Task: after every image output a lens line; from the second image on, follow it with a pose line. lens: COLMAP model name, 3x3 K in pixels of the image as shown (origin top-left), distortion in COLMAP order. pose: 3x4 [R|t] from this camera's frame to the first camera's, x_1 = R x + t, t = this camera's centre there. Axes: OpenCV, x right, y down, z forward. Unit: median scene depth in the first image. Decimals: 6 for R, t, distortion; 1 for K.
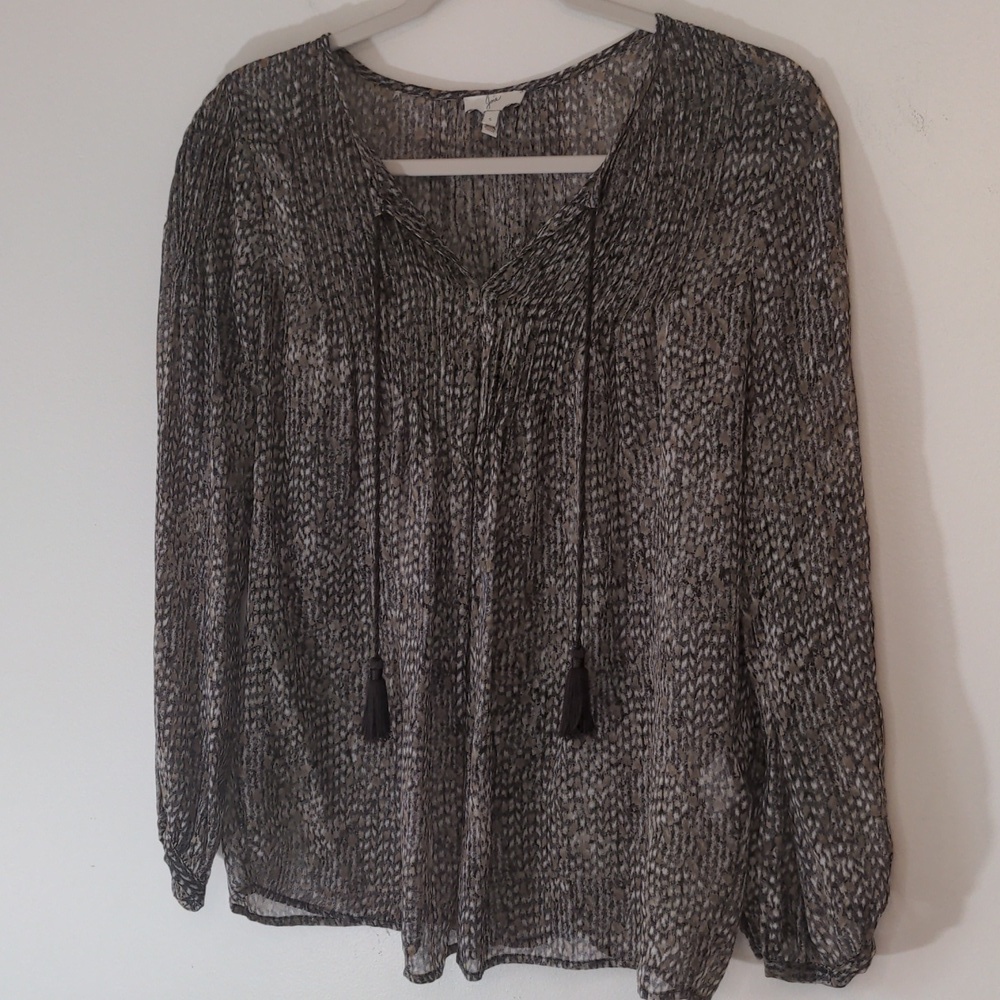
lens RADIAL K [[1508.7, 0, 495.5], [0, 1508.7, 521.1], [0, 0, 1]] dist [0.105332, -0.227299]
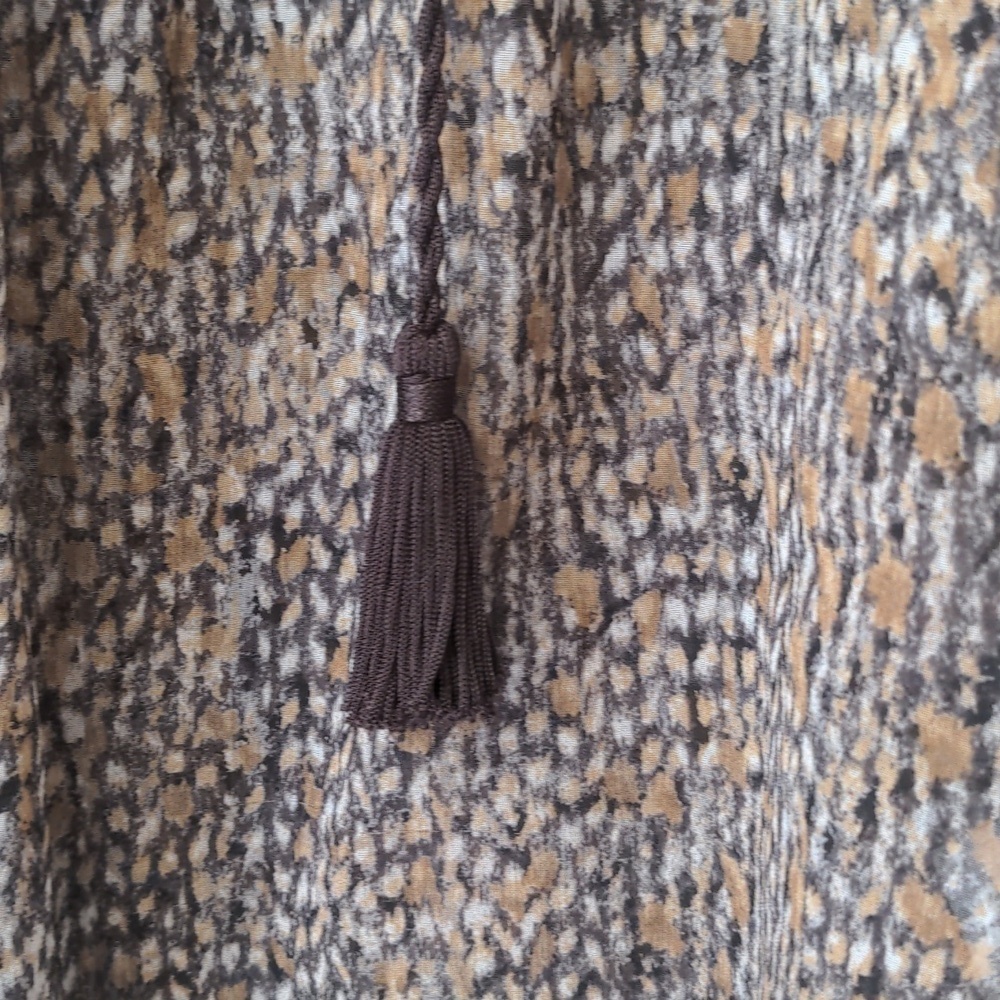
lens RADIAL K [[1508.7, 0, 495.5], [0, 1508.7, 521.1], [0, 0, 1]] dist [0.105332, -0.227299]
pose [[0.978055, -0.049343, 0.202421, 0.019412], [0.005020, 0.976851, 0.213863, 0.064330], [-0.208287, -0.208153, 0.955661, 0.779603]]
